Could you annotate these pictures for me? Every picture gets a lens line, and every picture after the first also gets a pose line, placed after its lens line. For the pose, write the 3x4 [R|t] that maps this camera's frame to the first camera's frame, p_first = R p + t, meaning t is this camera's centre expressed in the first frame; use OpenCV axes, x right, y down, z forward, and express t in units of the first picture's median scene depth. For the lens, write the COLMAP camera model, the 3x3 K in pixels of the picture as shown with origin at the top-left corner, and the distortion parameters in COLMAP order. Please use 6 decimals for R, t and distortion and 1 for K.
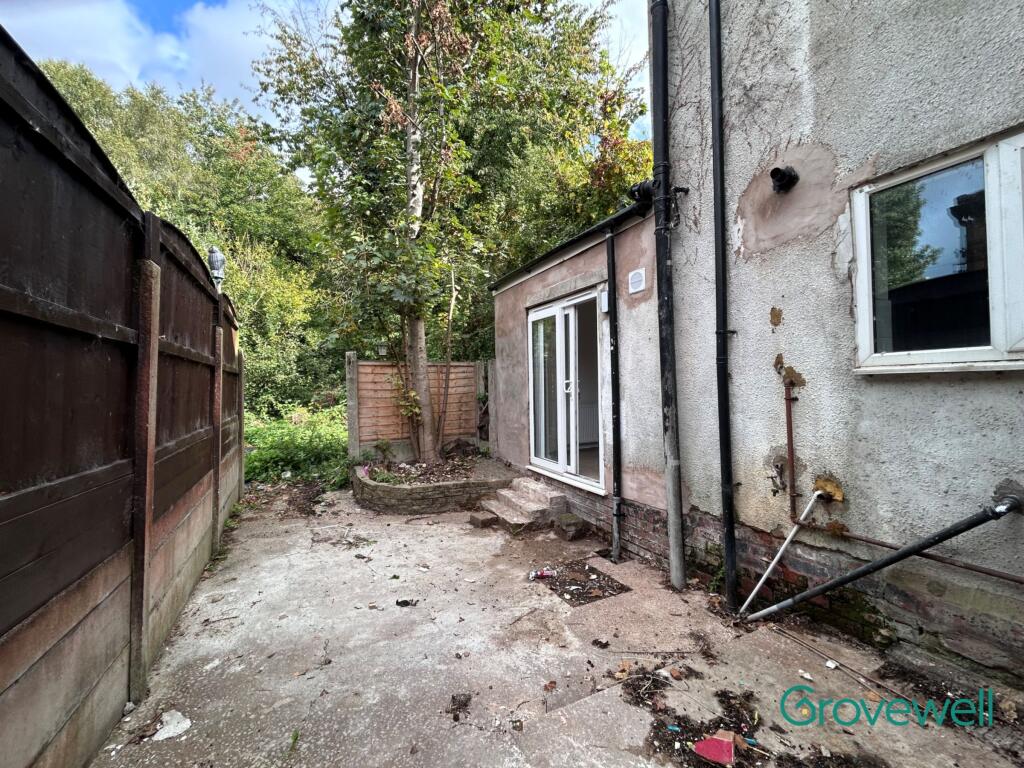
lens RADIAL K [[414.5, 0, 511.6], [0, 414.5, 381.5], [0, 0, 1]] dist [-0.000571, 0.000344]
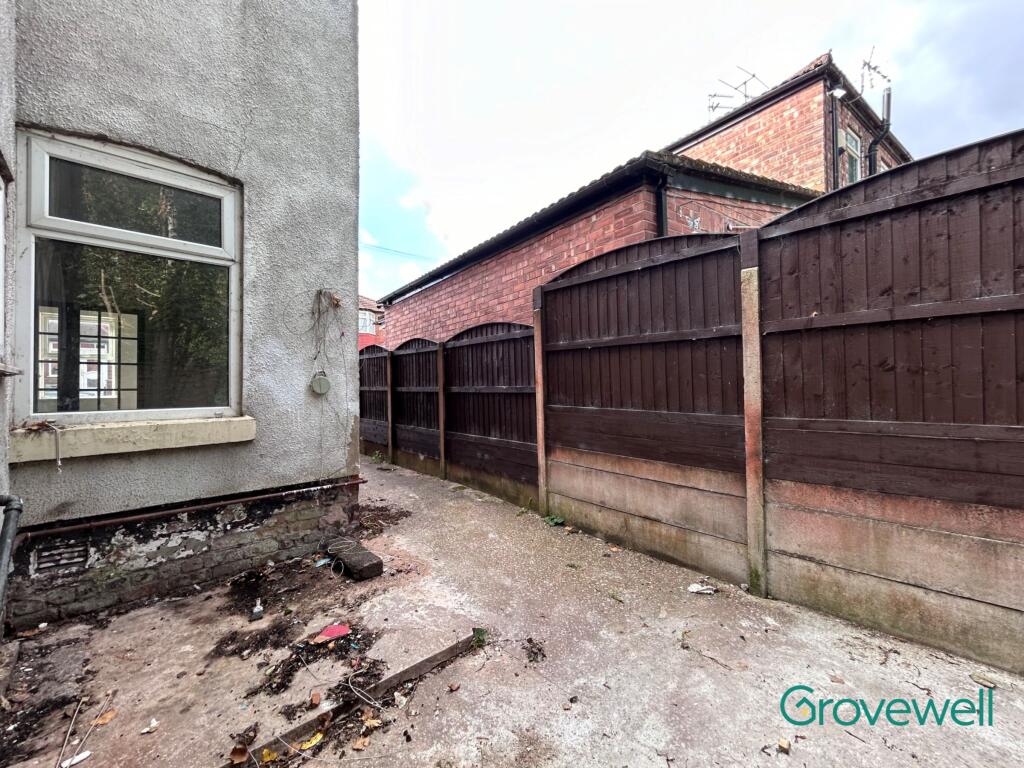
lens RADIAL K [[414.5, 0, 511.6], [0, 414.5, 381.5], [0, 0, 1]] dist [-0.000571, 0.000344]
pose [[-0.955665, 0.034259, -0.292456, 0.097756], [0.040138, 0.999094, -0.014123, 0.022770], [0.291707, -0.025235, -0.956175, 0.843896]]
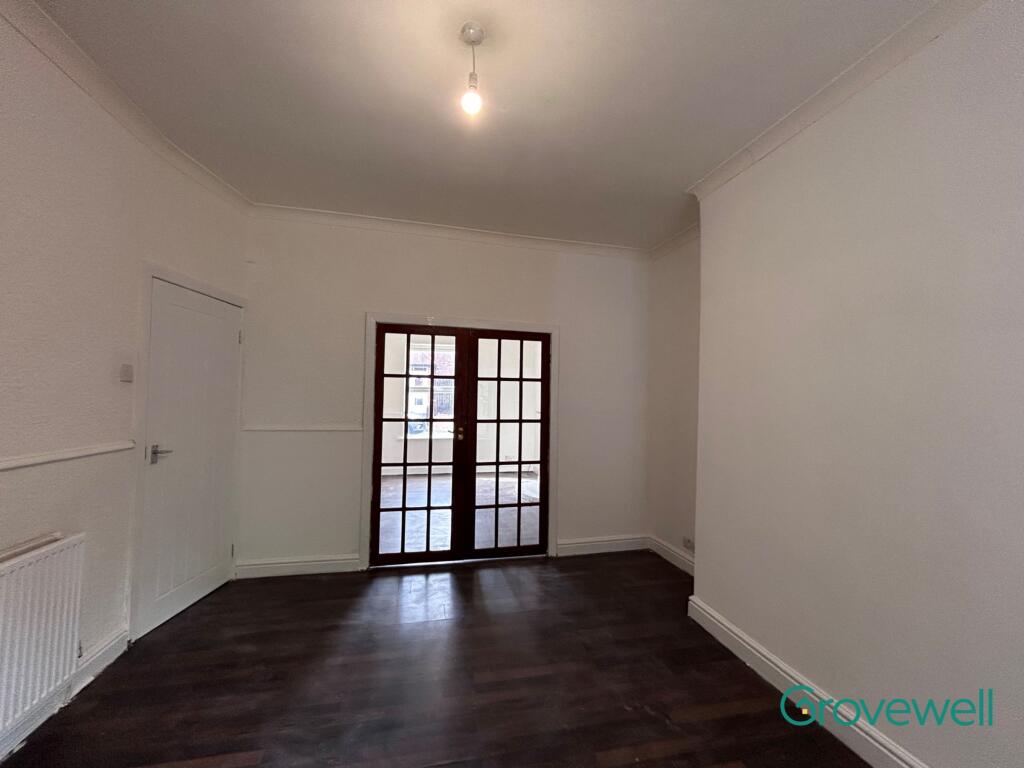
lens RADIAL K [[414.5, 0, 511.6], [0, 414.5, 381.5], [0, 0, 1]] dist [-0.000571, 0.000344]
pose [[-0.971262, 0.018450, 0.237299, 0.657118], [0.003671, 0.998034, -0.062570, -0.110254], [-0.237987, -0.059901, -0.969420, 0.112504]]
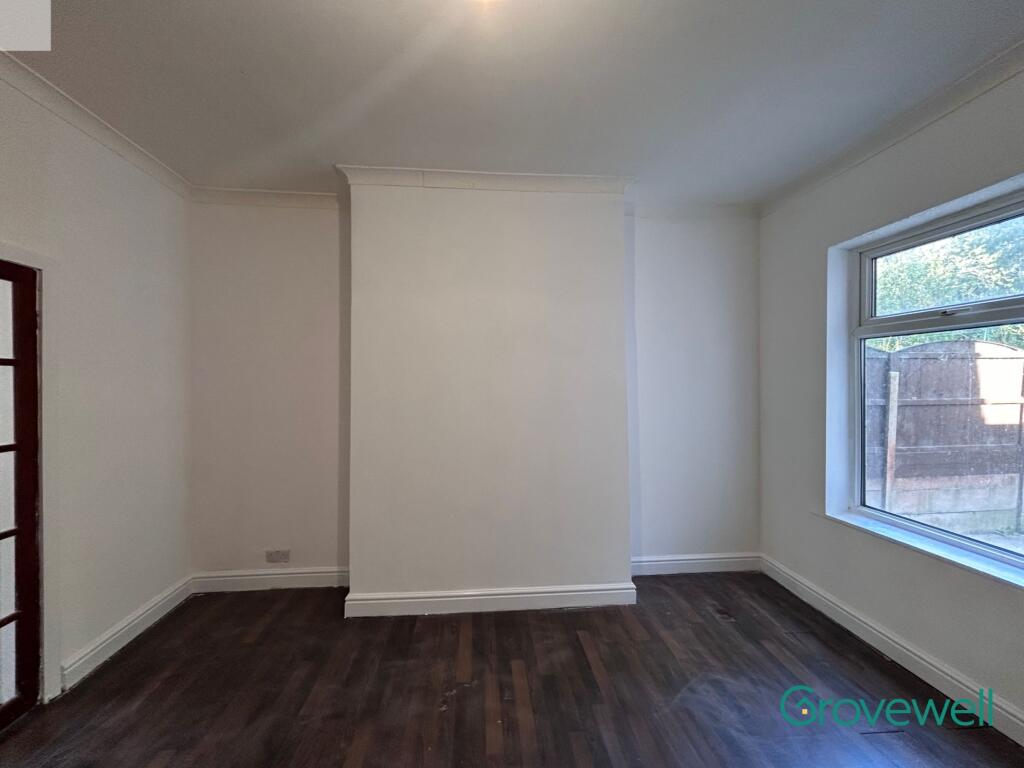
lens RADIAL K [[414.5, 0, 511.6], [0, 414.5, 381.5], [0, 0, 1]] dist [-0.000571, 0.000344]
pose [[-0.364750, 0.025625, -0.930753, 0.960836], [0.026767, 0.999497, 0.017028, -0.137521], [0.930721, -0.018703, -0.365252, -0.089461]]
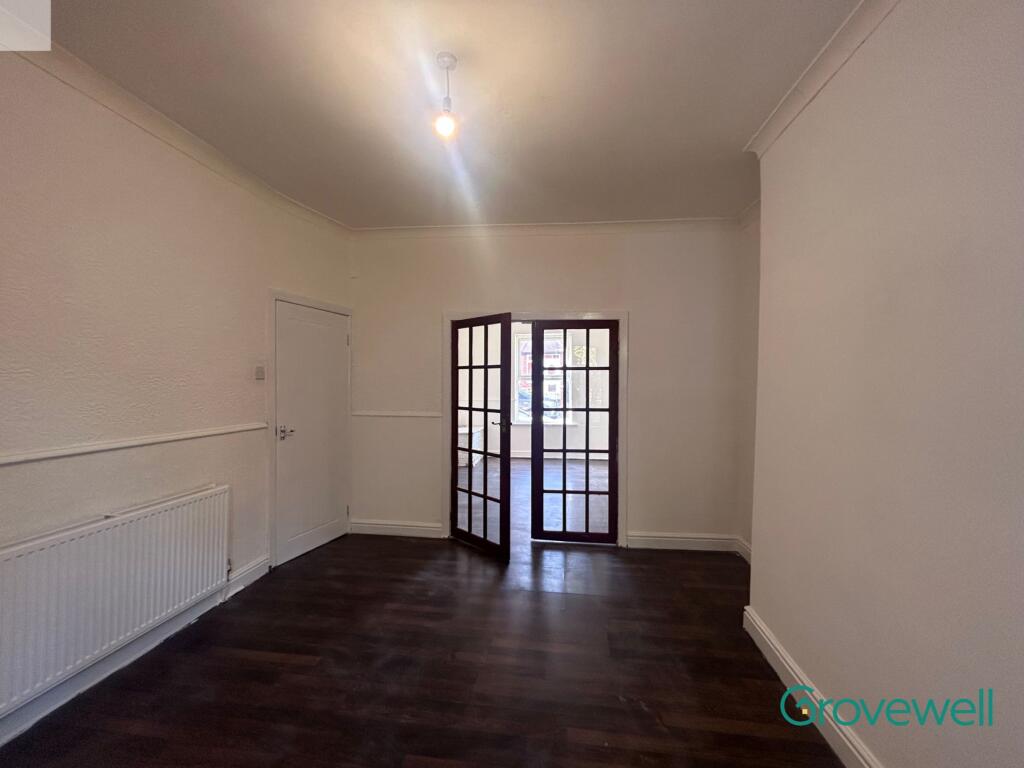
lens RADIAL K [[414.5, 0, 511.6], [0, 414.5, 381.5], [0, 0, 1]] dist [-0.000571, 0.000344]
pose [[-0.832568, 0.022552, 0.553463, 0.520886], [0.006751, 0.999510, -0.030571, -0.114801], [-0.553881, -0.021717, -0.832313, 0.081334]]
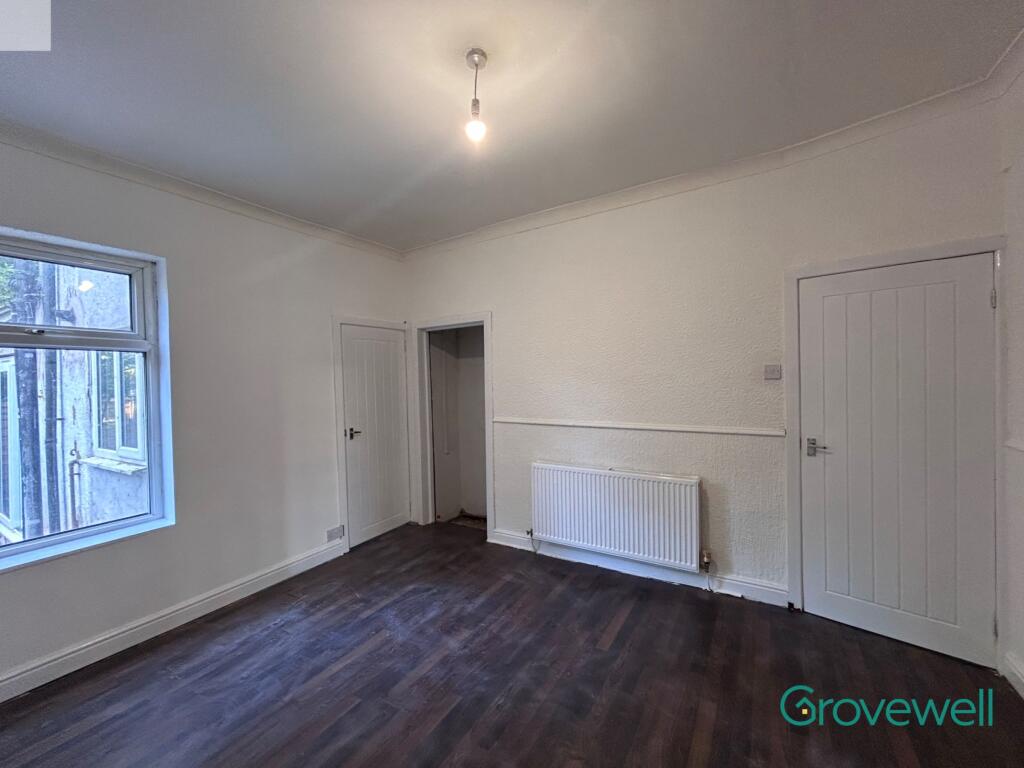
lens RADIAL K [[414.8, 0, 511.2], [0, 414.8, 382.4], [0, 0, 1]] dist [-0.002853, -0.000052]
pose [[0.846759, -0.004413, 0.531959, 0.600439], [-0.003750, 0.999891, 0.014264, -0.142002], [-0.531964, -0.014073, 0.846650, -0.487955]]
